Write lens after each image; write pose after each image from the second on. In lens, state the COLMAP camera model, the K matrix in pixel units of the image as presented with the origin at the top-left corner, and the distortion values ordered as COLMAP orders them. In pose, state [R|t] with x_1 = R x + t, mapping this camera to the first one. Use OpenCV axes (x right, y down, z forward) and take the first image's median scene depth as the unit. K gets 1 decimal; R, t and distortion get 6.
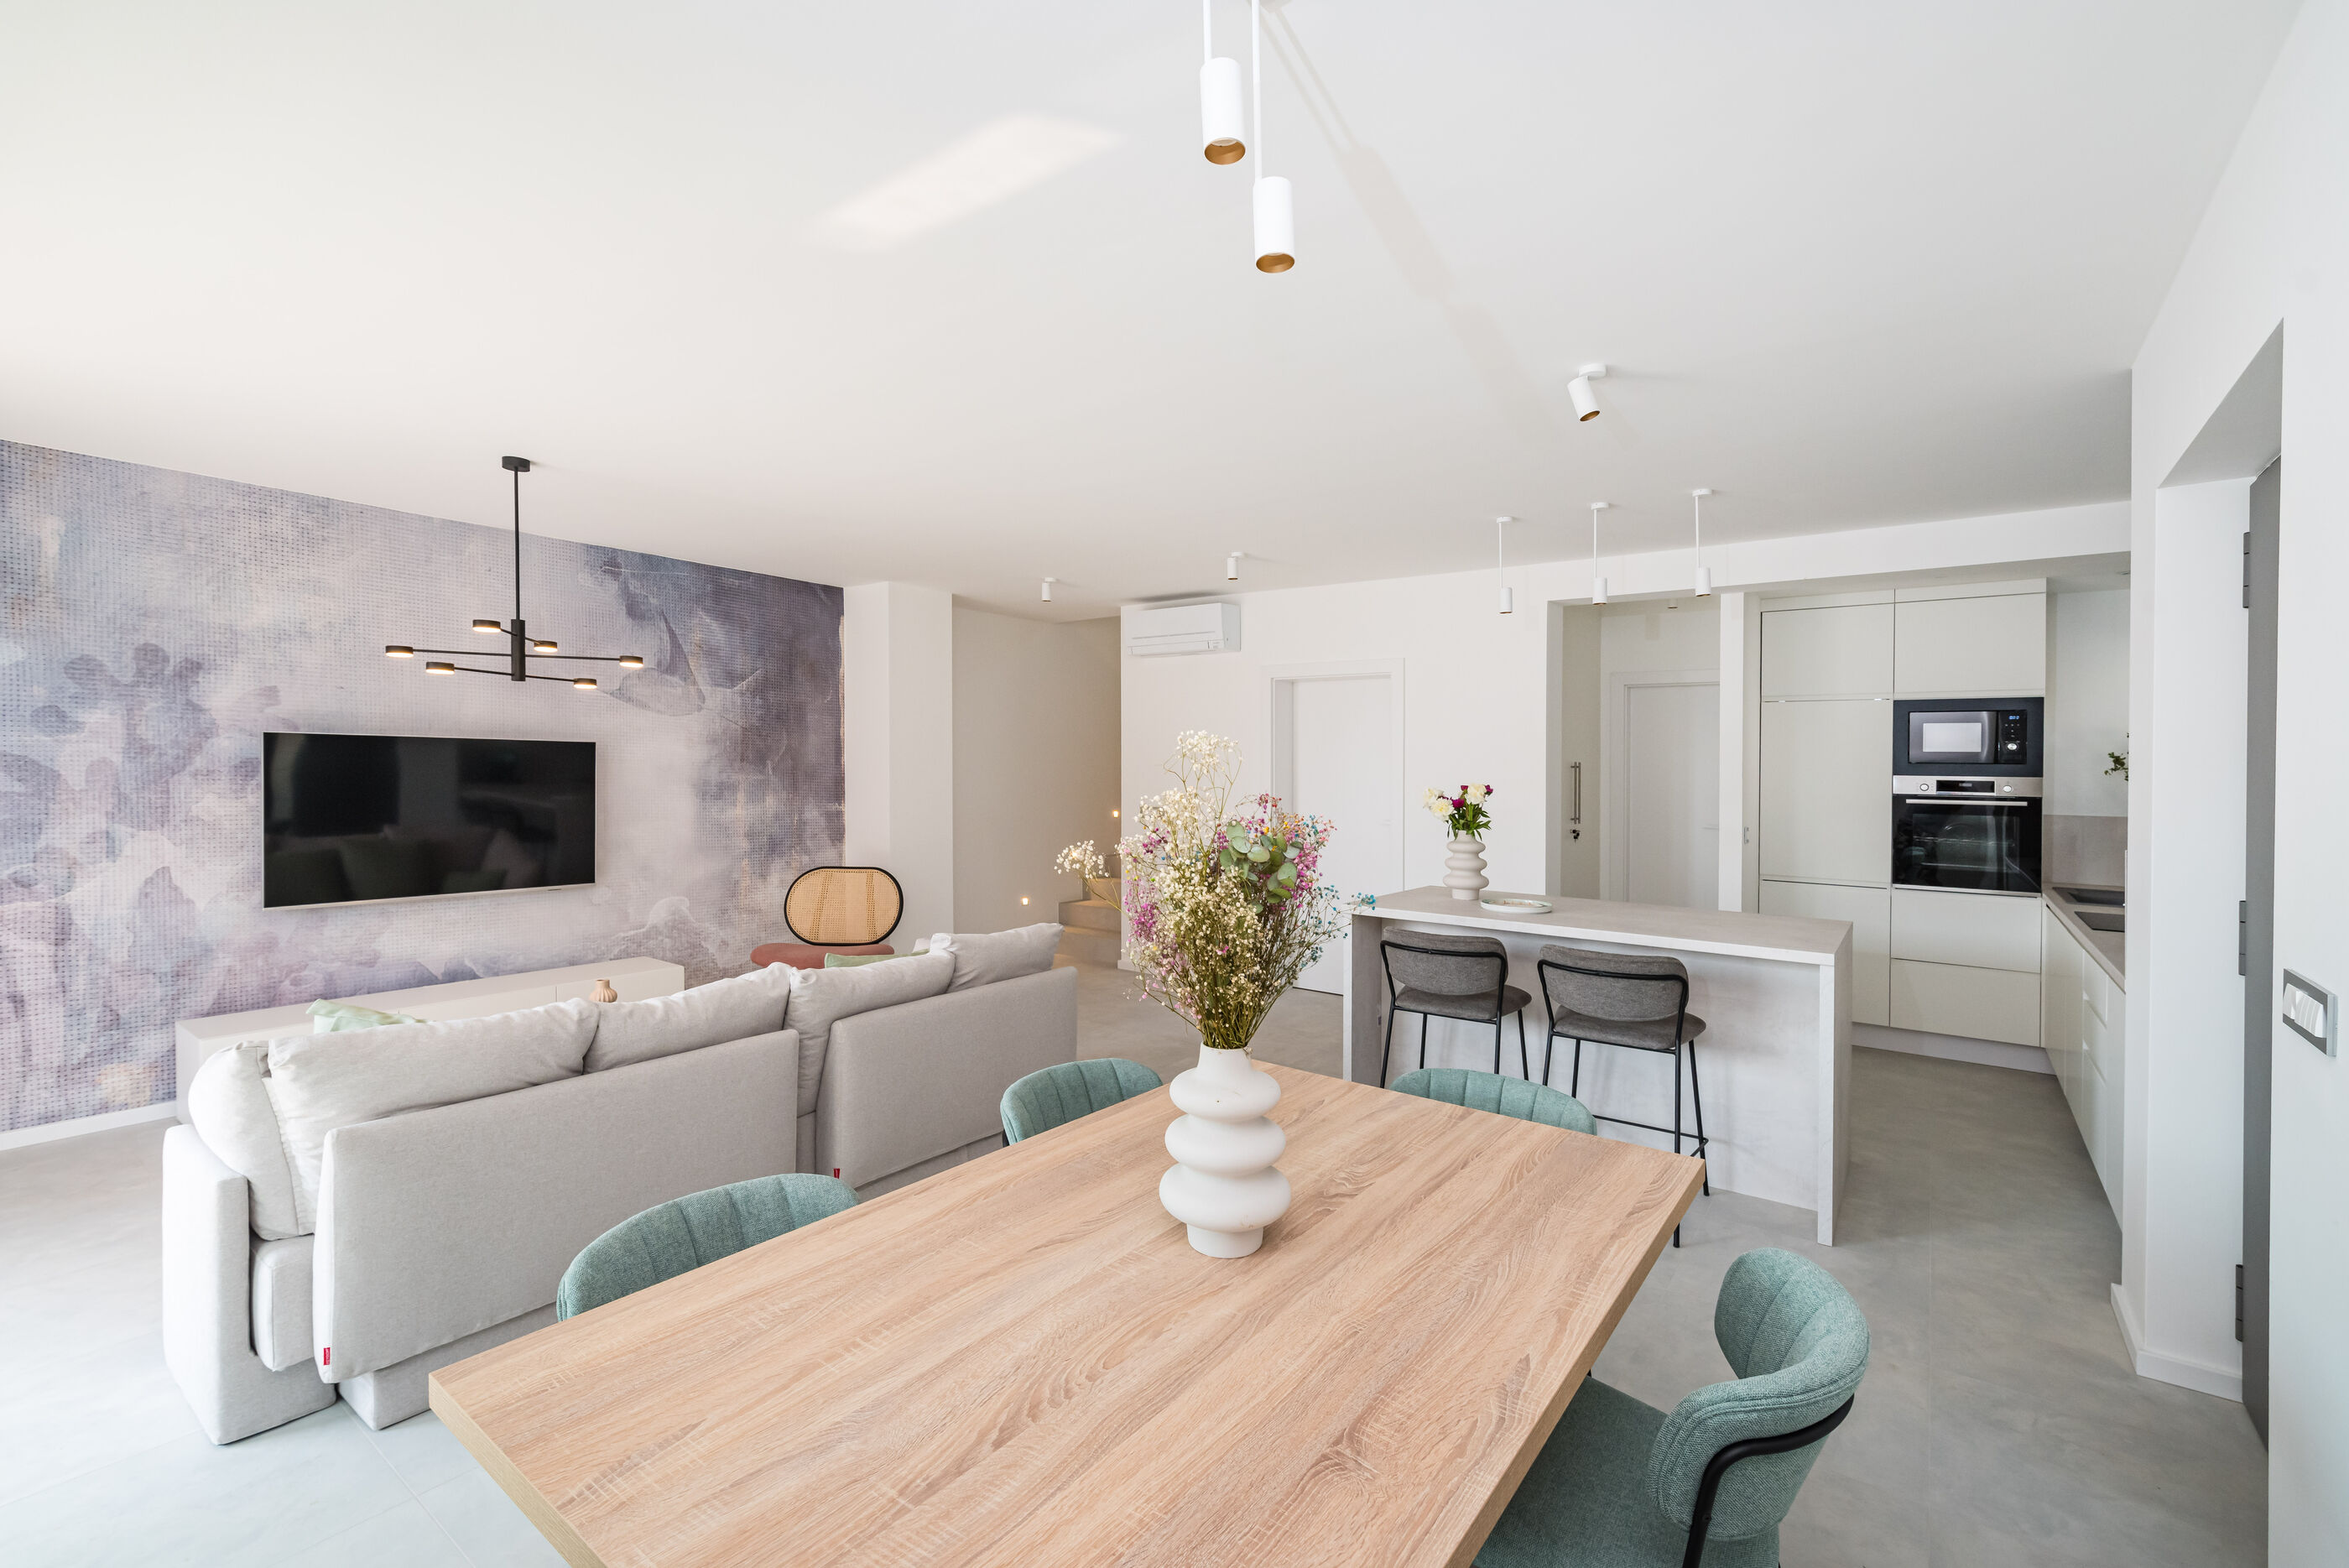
lens RADIAL K [[1029.3, 0, 1217.3], [0, 1029.3, 802.4], [0, 0, 1]] dist [-0.001244, 0.000514]
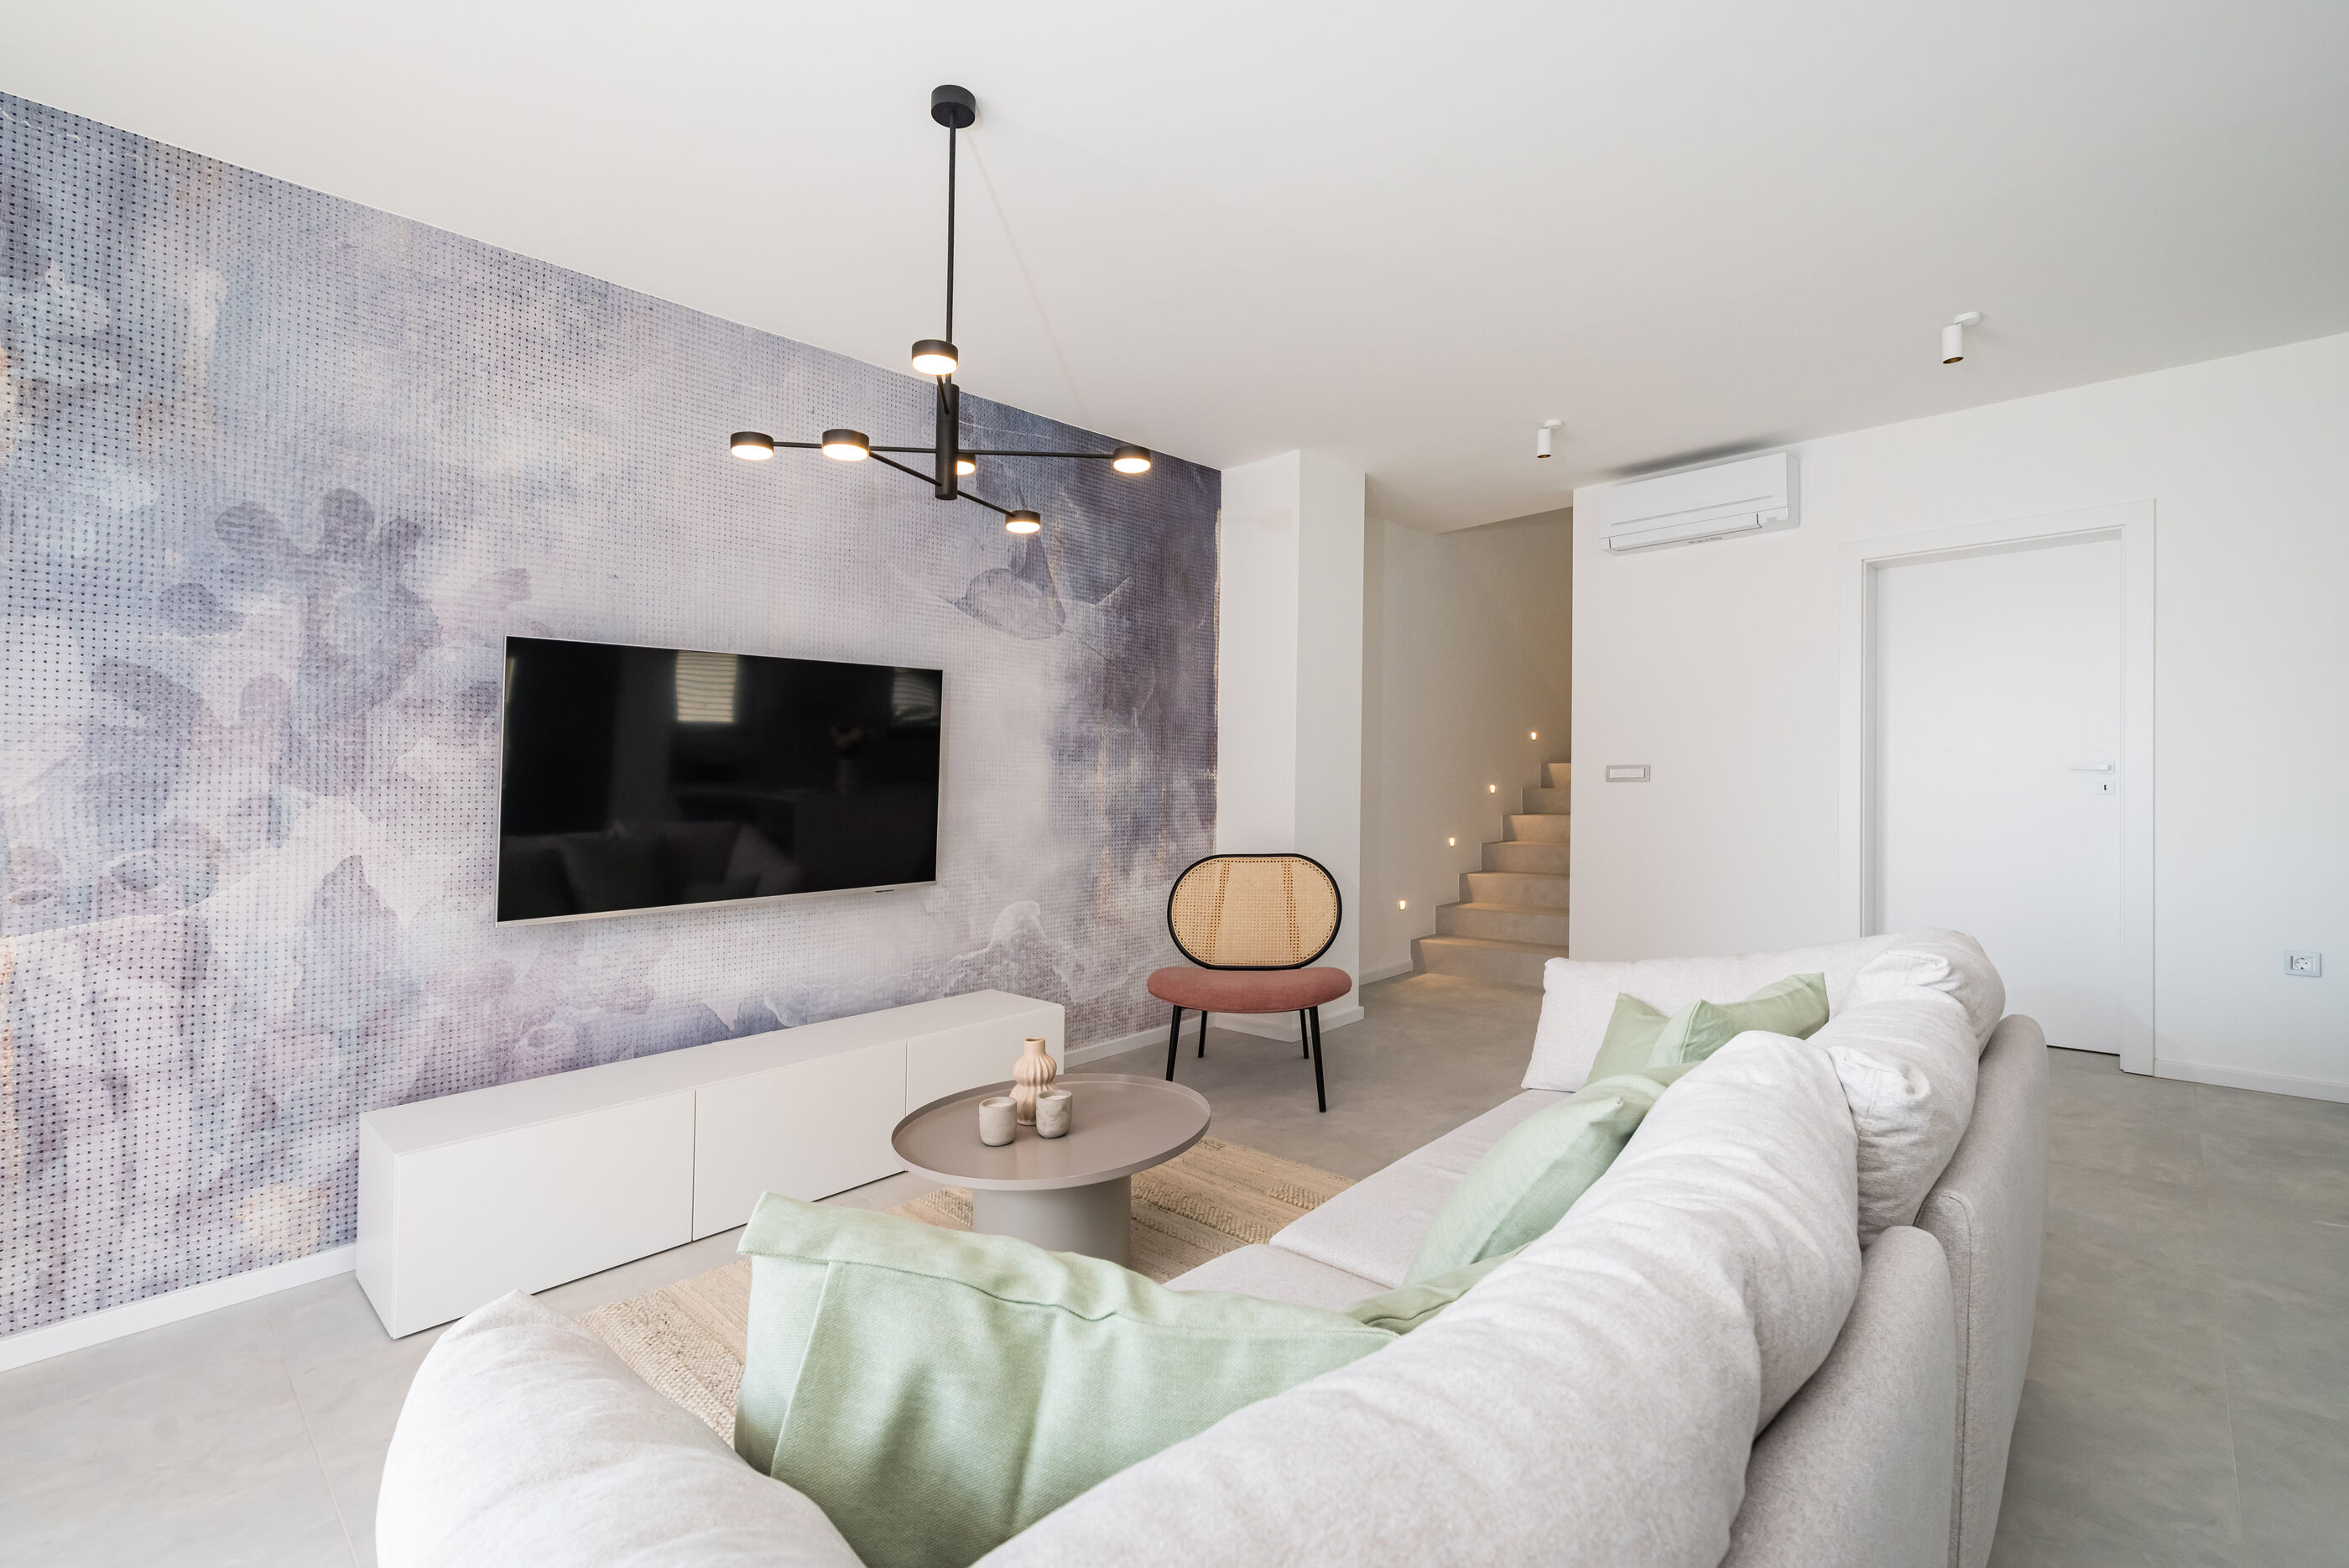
lens RADIAL K [[1029.3, 0, 1199.7], [0, 1029.3, 739.2], [0, 0, 1]] dist [-0.001244, 0.000514]
pose [[0.991077, 0.001538, -0.133280, -0.394559], [-0.007063, 0.999134, -0.040995, 0.013295], [0.133102, 0.041571, 0.990230, 0.407309]]
